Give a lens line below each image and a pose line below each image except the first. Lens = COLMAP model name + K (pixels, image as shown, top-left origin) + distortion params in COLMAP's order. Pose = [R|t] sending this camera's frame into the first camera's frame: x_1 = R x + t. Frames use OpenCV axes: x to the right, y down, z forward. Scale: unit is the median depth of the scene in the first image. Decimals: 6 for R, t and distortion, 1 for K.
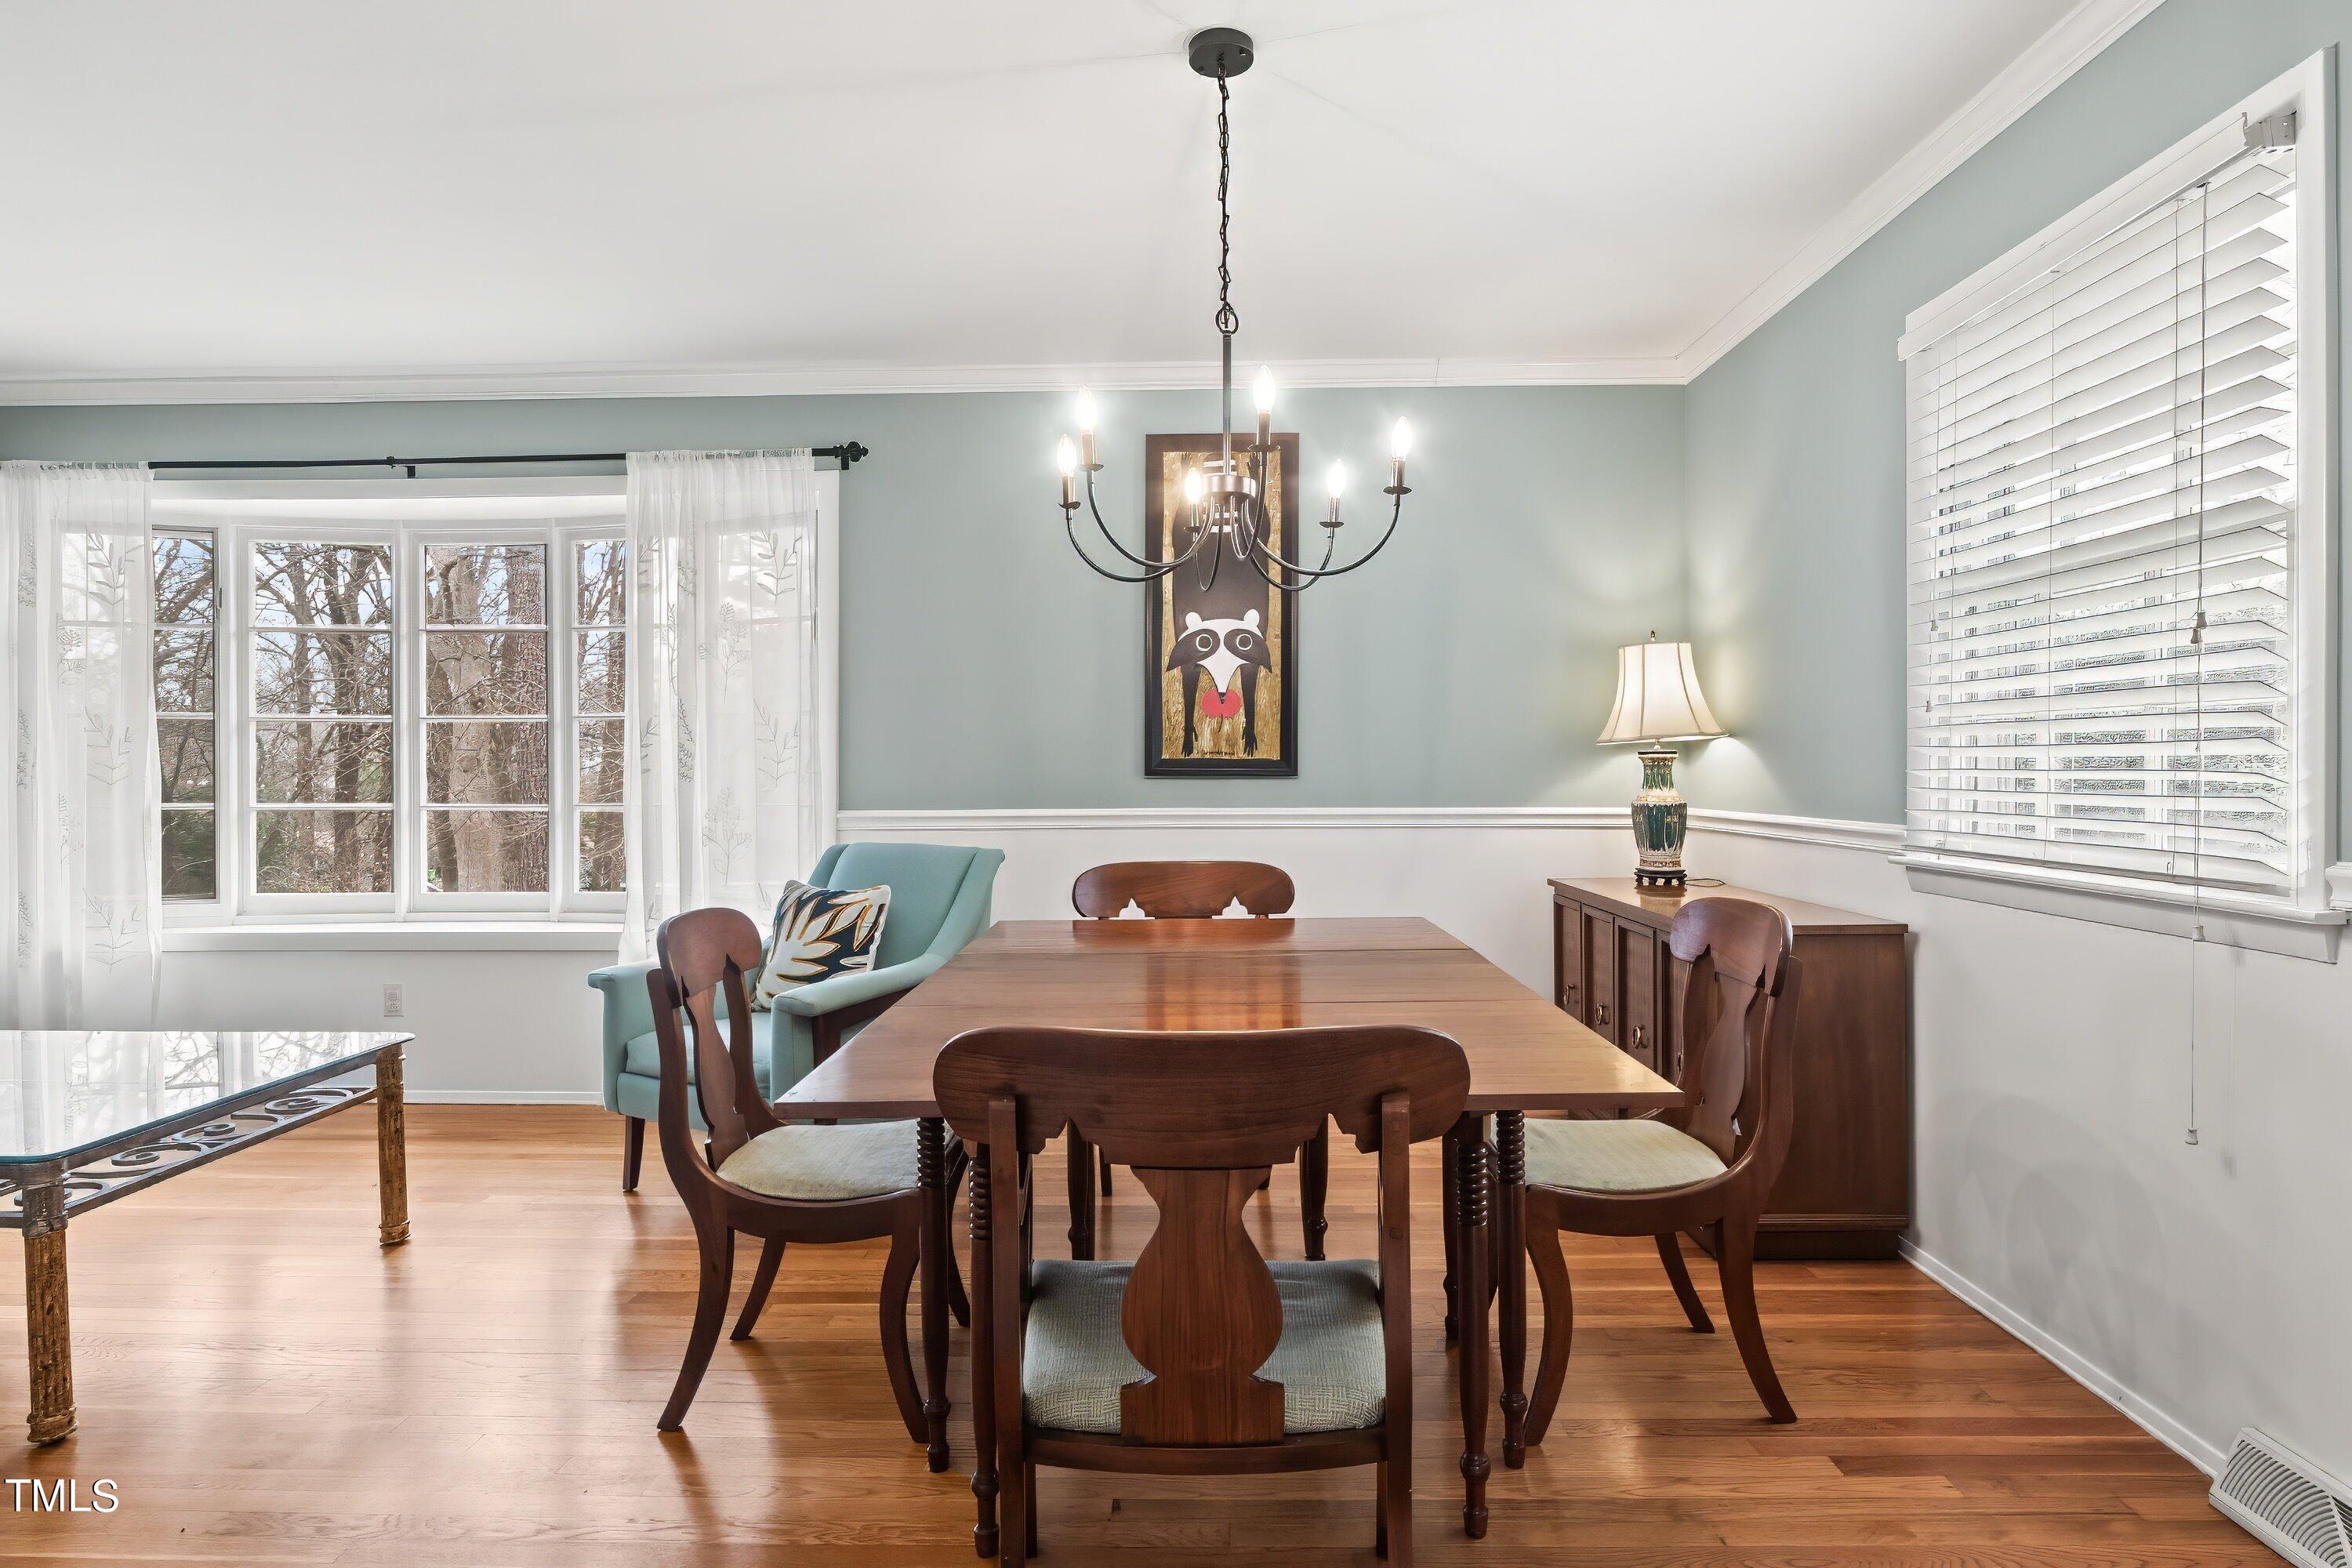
lens RADIAL K [[1222.5, 0, 1184.1], [0, 1222.5, 788.5], [0, 0, 1]] dist [-0.002431, -0.000190]
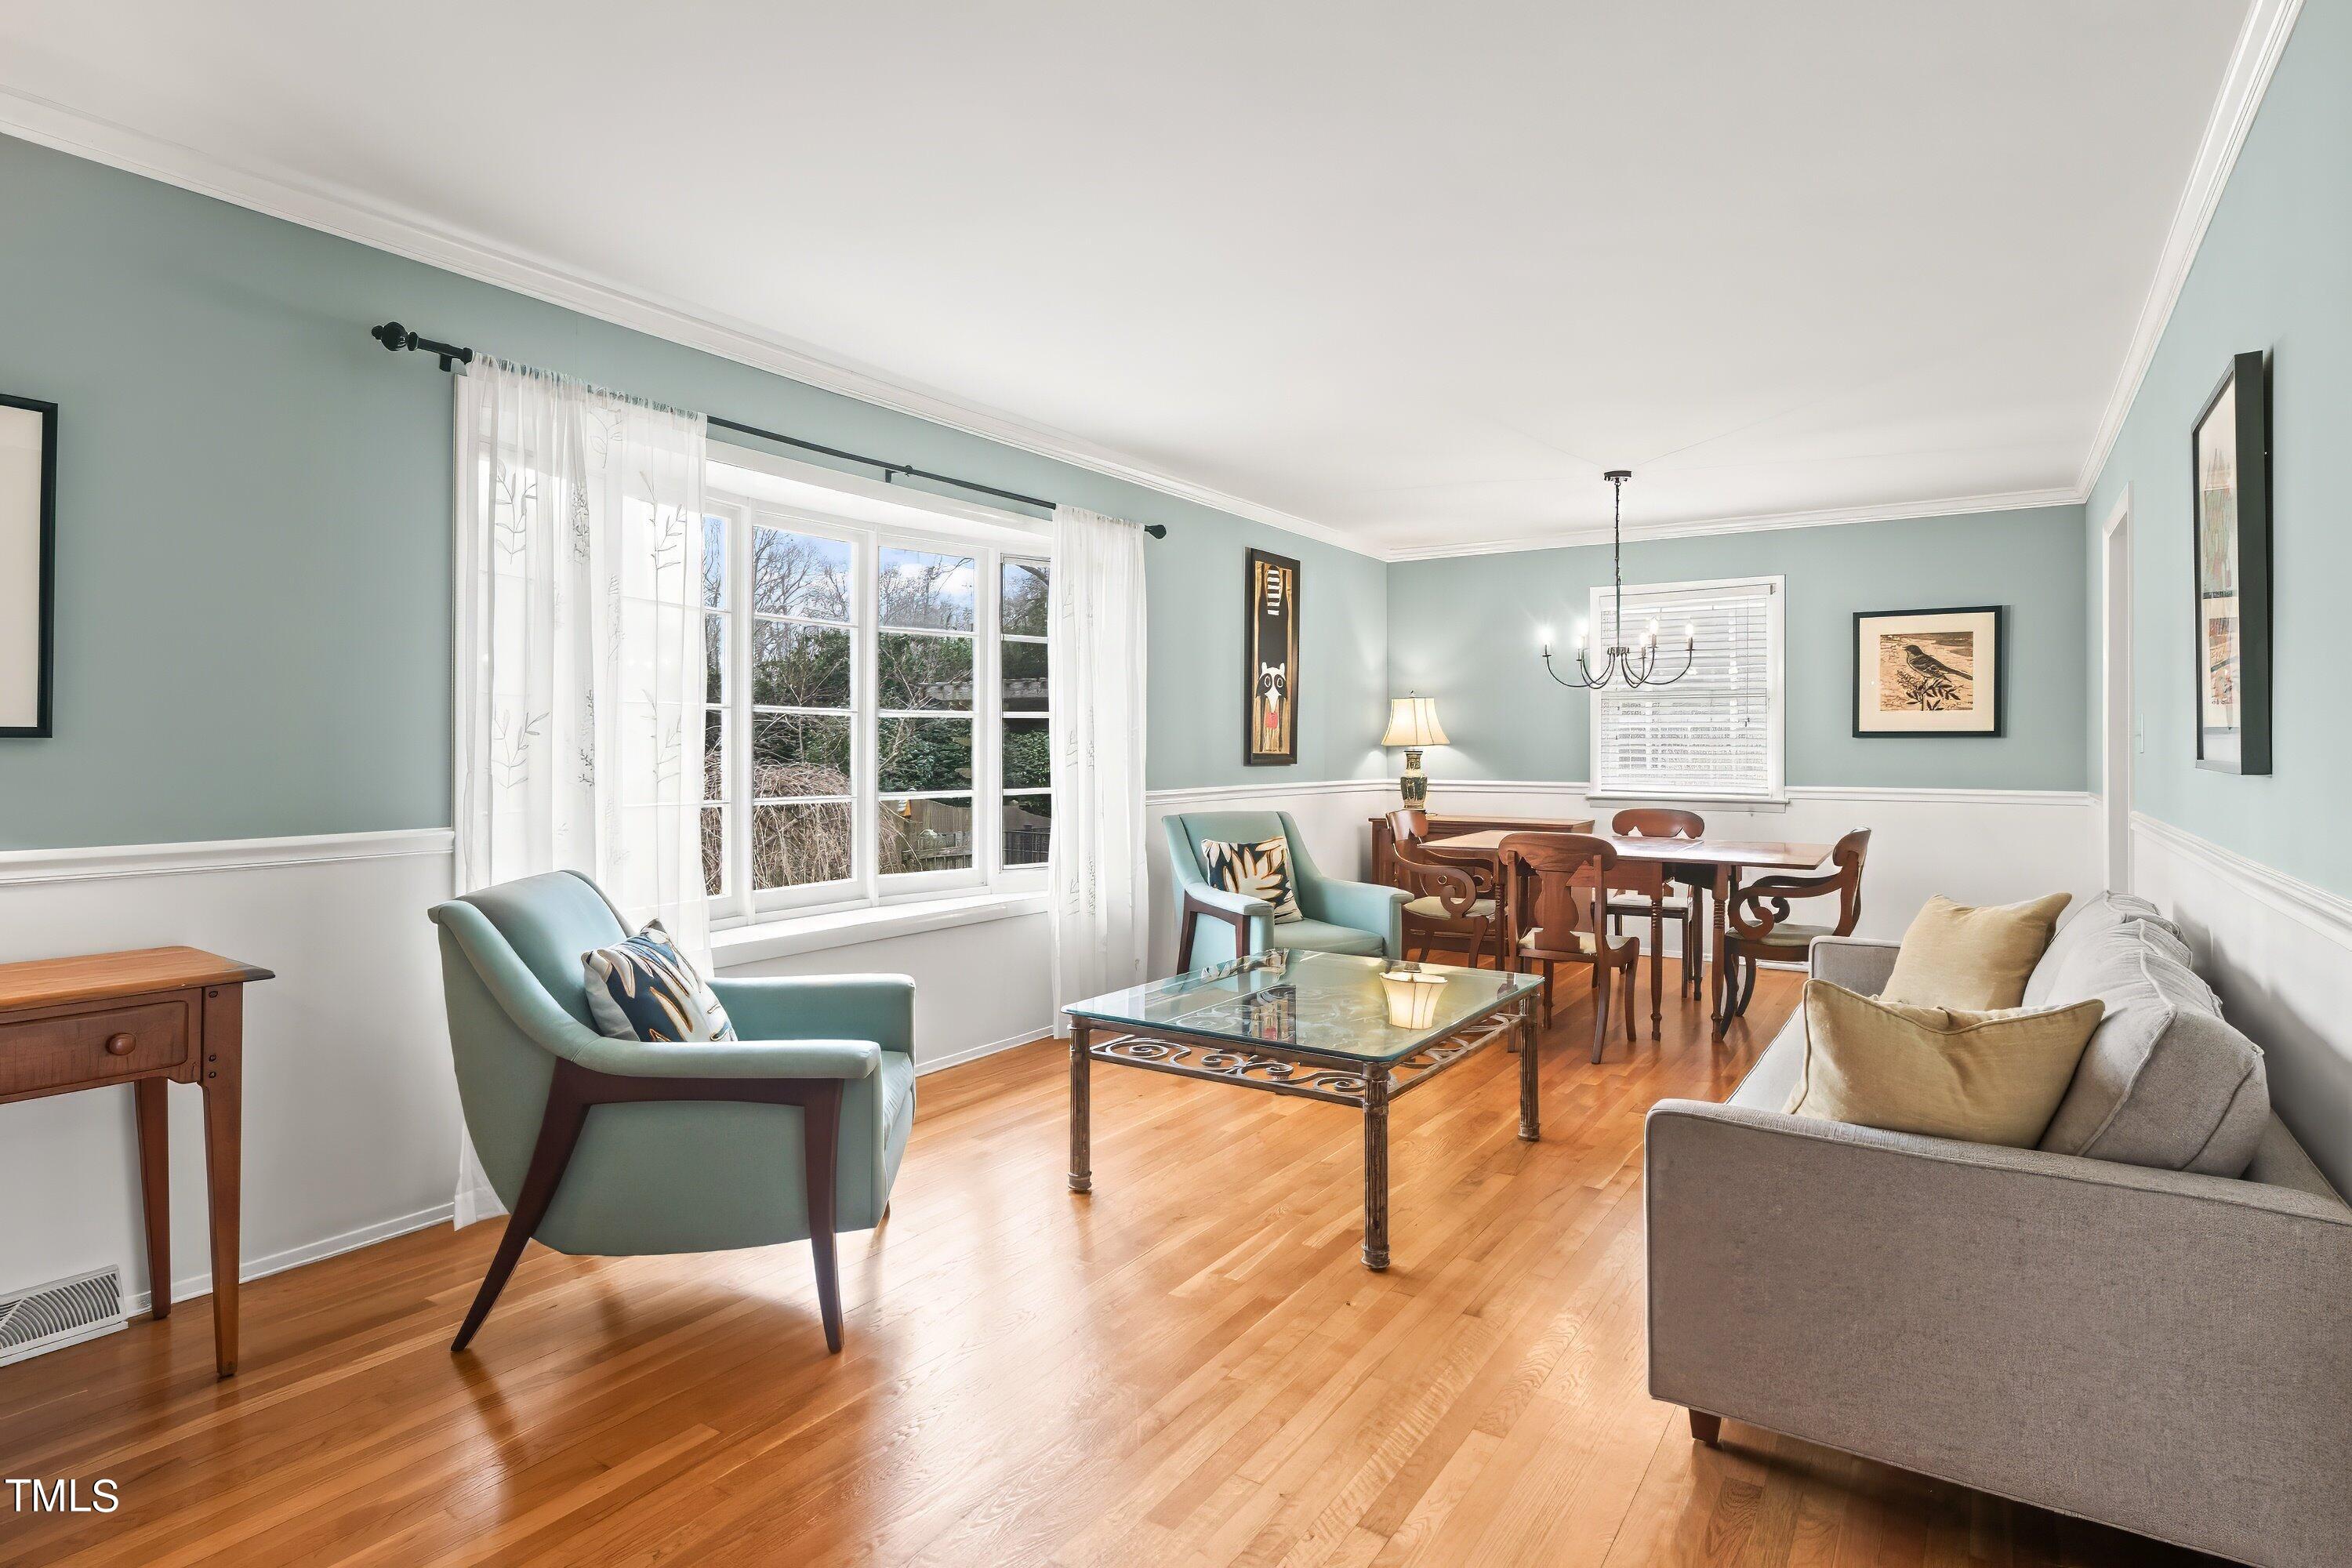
lens RADIAL K [[1209.5, 0, 1183.0], [0, 1209.5, 765.4], [0, 0, 1]] dist [-0.005085, -0.000340]
pose [[0.534012, -0.005745, 0.845457, -1.398193], [0.009419, 0.999955, 0.000845, -0.011093], [-0.845425, 0.007512, 0.534042, 0.241619]]
